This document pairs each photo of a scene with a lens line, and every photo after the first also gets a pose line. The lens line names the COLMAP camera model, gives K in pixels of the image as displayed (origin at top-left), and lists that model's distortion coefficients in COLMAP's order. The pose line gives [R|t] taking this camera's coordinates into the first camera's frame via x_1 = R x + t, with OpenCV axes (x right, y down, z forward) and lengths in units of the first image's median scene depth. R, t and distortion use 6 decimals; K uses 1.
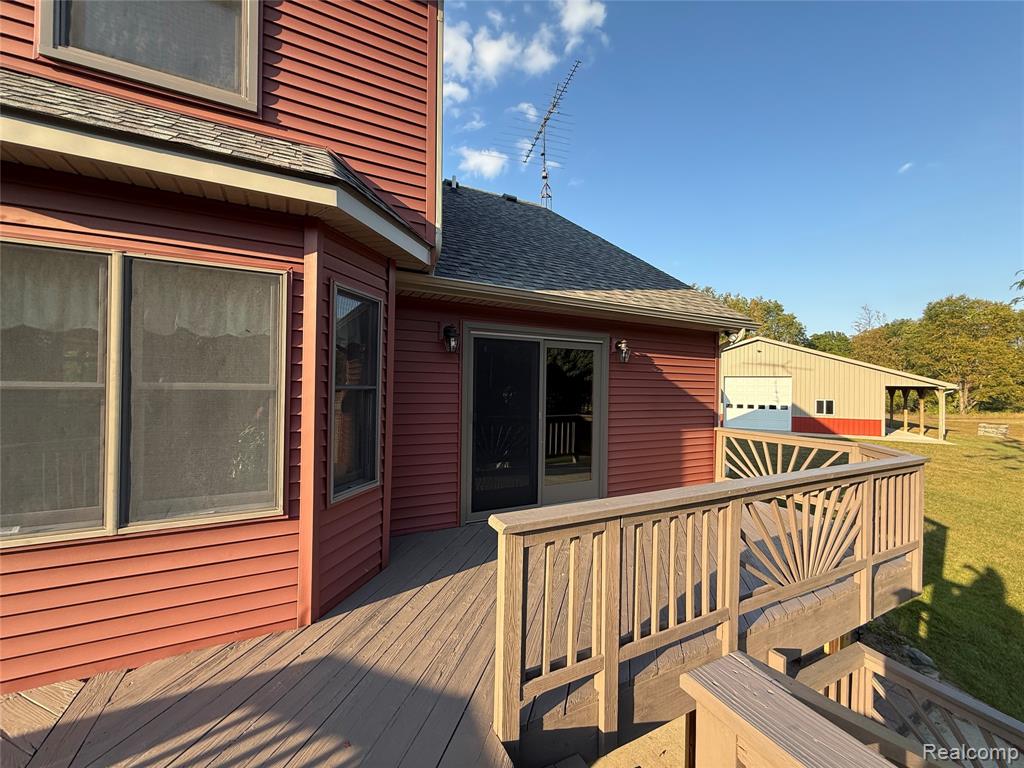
lens RADIAL K [[408.0, 0, 508.8], [0, 408.0, 384.1], [0, 0, 1]] dist [0.001996, 0.000603]
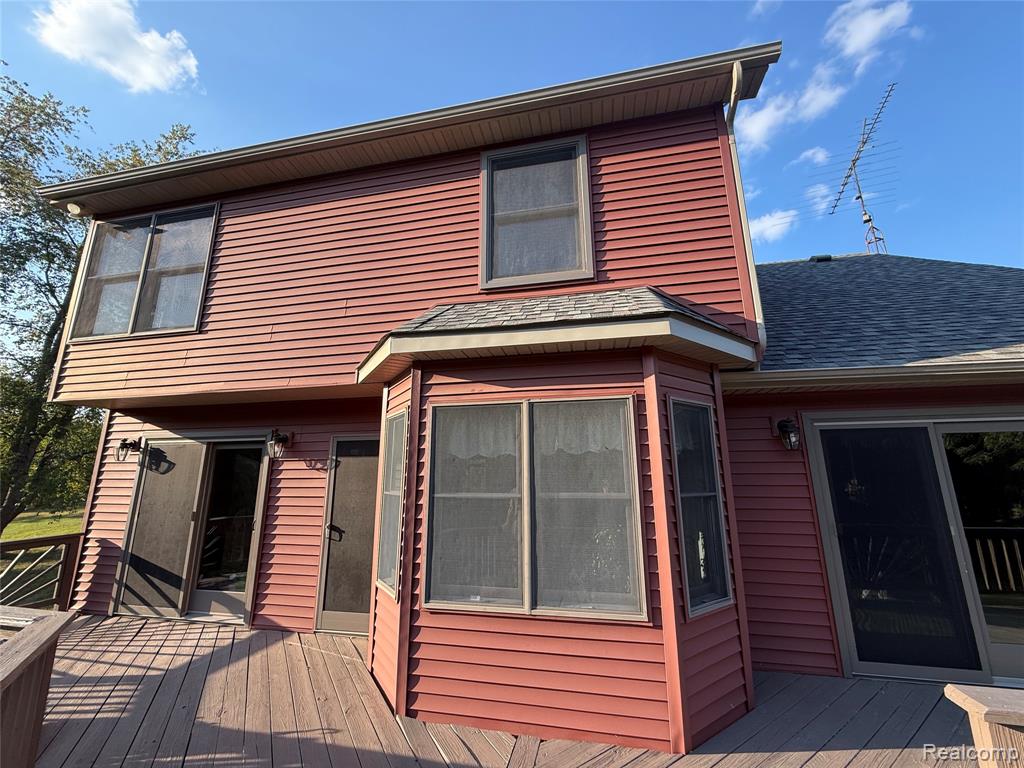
lens RADIAL K [[408.0, 0, 511.9], [0, 408.0, 385.6], [0, 0, 1]] dist [0.001996, 0.000603]
pose [[0.777702, -0.155510, -0.609094, -0.079928], [0.018740, 0.974223, -0.224806, -0.038898], [0.628353, 0.163417, 0.760570, -0.110374]]
